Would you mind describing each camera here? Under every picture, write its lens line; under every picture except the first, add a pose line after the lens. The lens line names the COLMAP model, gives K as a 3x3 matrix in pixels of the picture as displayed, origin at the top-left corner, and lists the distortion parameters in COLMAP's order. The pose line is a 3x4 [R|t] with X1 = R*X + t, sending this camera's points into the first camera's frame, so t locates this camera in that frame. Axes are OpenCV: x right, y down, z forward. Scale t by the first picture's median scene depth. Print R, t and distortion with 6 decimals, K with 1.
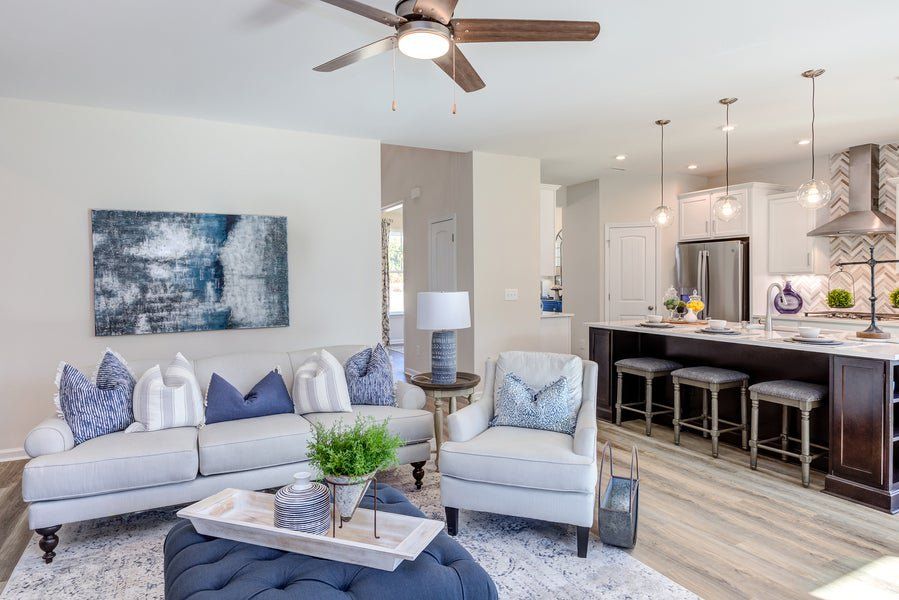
lens RADIAL K [[536.7, 0, 454.0], [0, 536.7, 287.3], [0, 0, 1]] dist [0.010113, -0.001012]
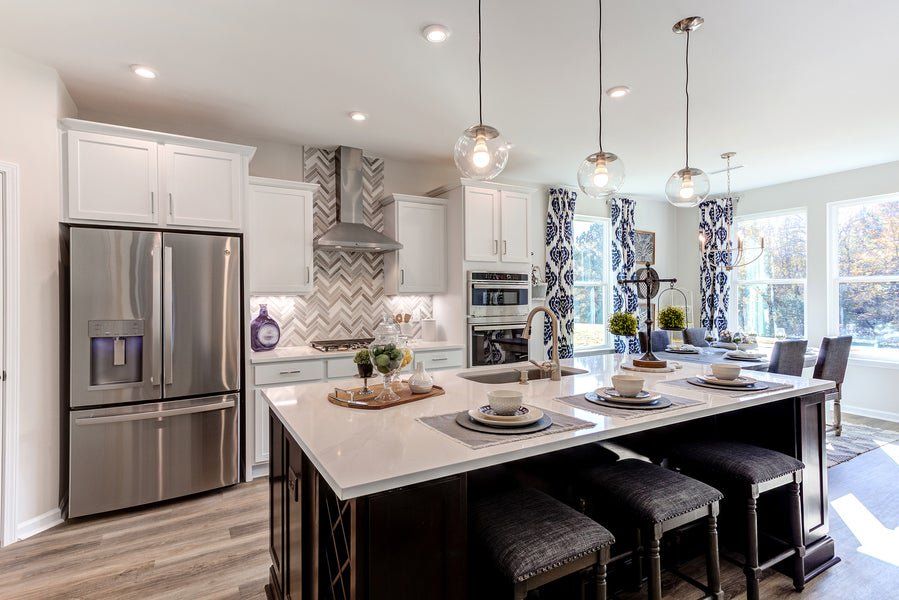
lens RADIAL K [[449.6, 0, 446.8], [0, 449.6, 295.4], [0, 0, 1]] dist [0.016933, 0.003717]
pose [[-0.035217, 0.010994, 0.999319, 0.020662], [0.020114, 0.999745, -0.010290, -0.012730], [-0.999177, 0.019738, -0.035429, 0.793128]]
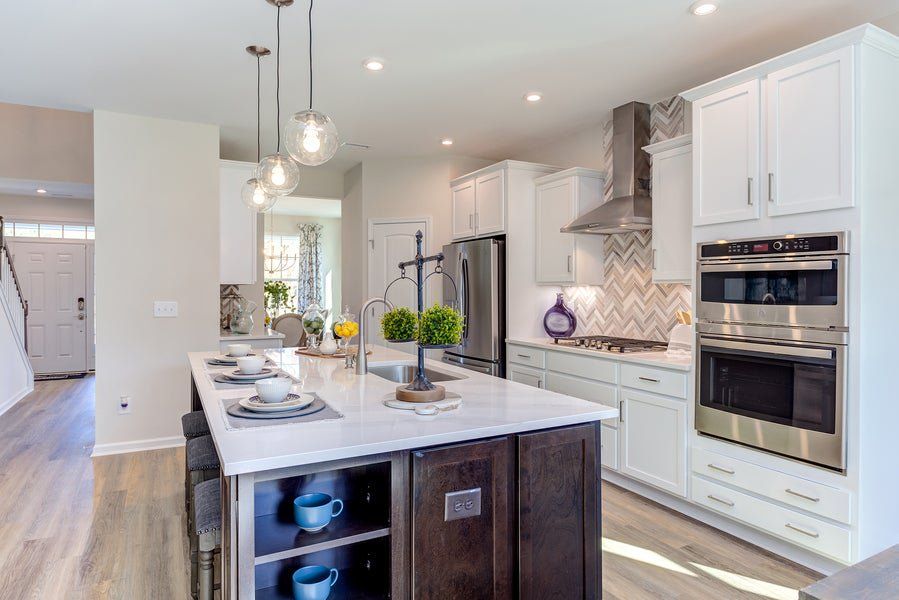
lens RADIAL K [[536.7, 0, 444.6], [0, 536.7, 296.7], [0, 0, 1]] dist [0.010113, -0.001012]
pose [[0.999970, 0.007073, -0.003159, 0.469329], [-0.007076, 0.999974, -0.001014, -0.006161], [0.003152, 0.001036, 0.999994, 0.259934]]
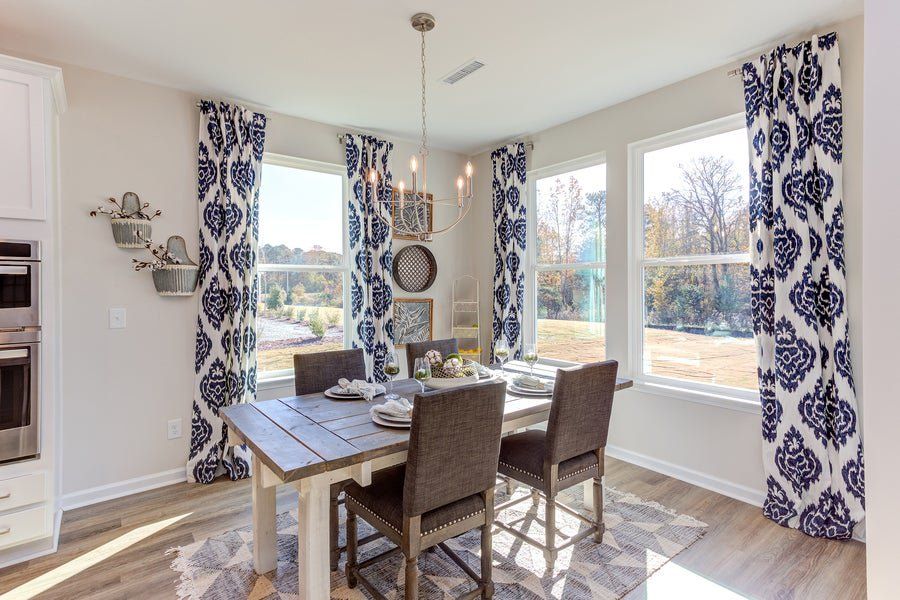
lens RADIAL K [[450.1, 0, 446.0], [0, 450.1, 289.6], [0, 0, 1]] dist [0.016933, 0.003717]
pose [[-0.181284, 0.000570, 0.983431, 0.335623], [0.021522, 0.999763, 0.003388, -0.010467], [-0.983195, 0.021780, -0.181254, 0.389955]]
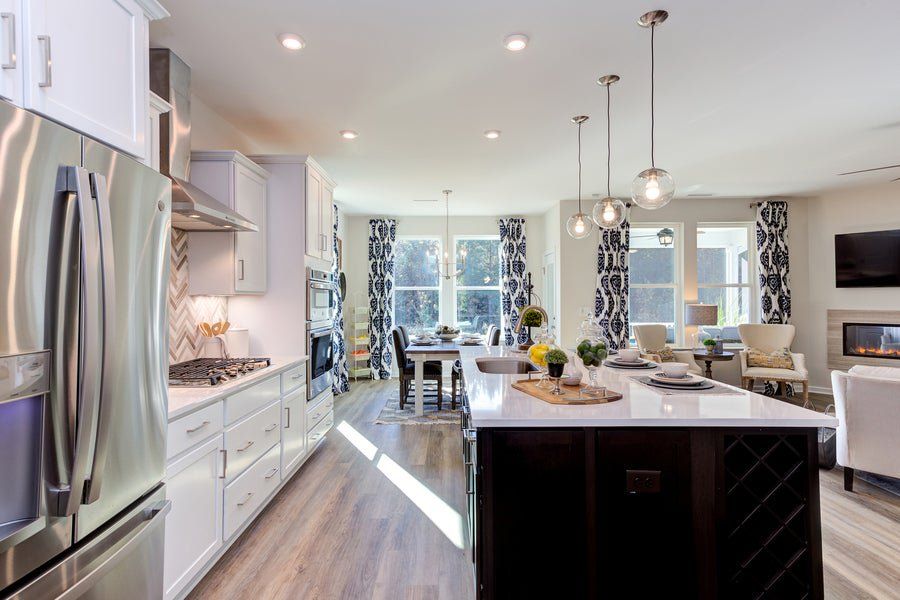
lens RADIAL K [[460.5, 0, 447.2], [0, 460.5, 295.4], [0, 0, 1]] dist [0.006109, -0.000074]
pose [[-0.886487, 0.012307, 0.462590, 0.269943], [0.015263, 0.999880, 0.002647, -0.019279], [-0.462502, 0.009407, -0.886569, 1.169309]]
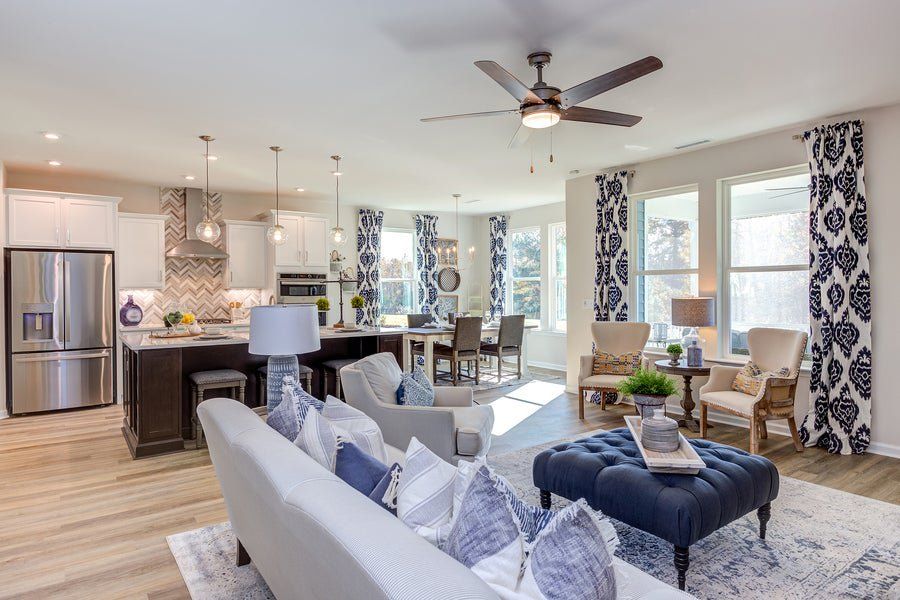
lens RADIAL K [[537.3, 0, 436.6], [0, 537.3, 294.2], [0, 0, 1]] dist [0.010113, -0.001012]
pose [[-0.121171, -0.000125, 0.992632, -0.521827], [0.021134, 0.999773, 0.002705, -0.003896], [-0.992407, 0.021307, -0.121140, 0.536004]]
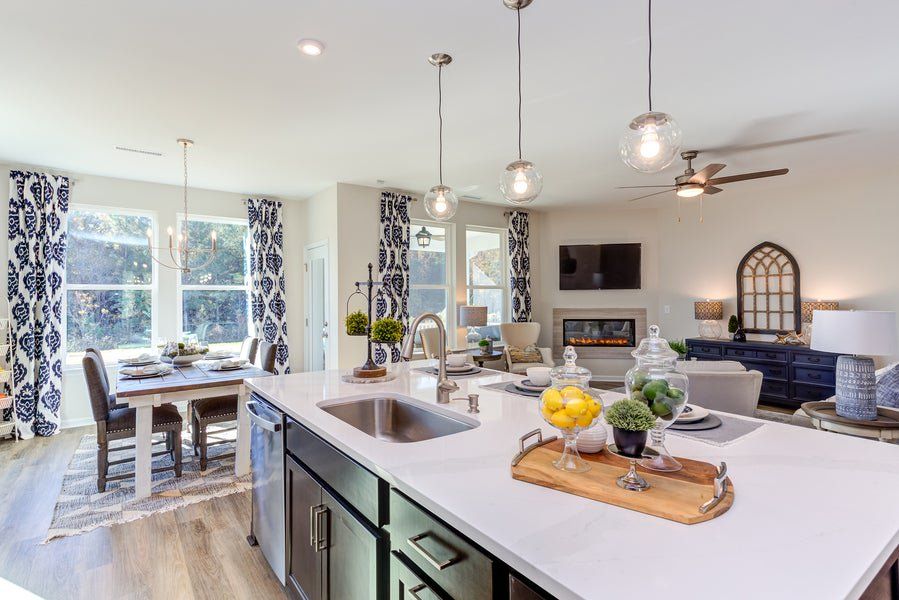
lens RADIAL K [[449.6, 0, 448.2], [0, 449.6, 293.7], [0, 0, 1]] dist [0.016933, 0.003717]
pose [[-0.988497, 0.014158, -0.150576, 0.443505], [0.013742, 0.999898, 0.003800, -0.019173], [0.150614, 0.001687, -0.988591, 0.998396]]
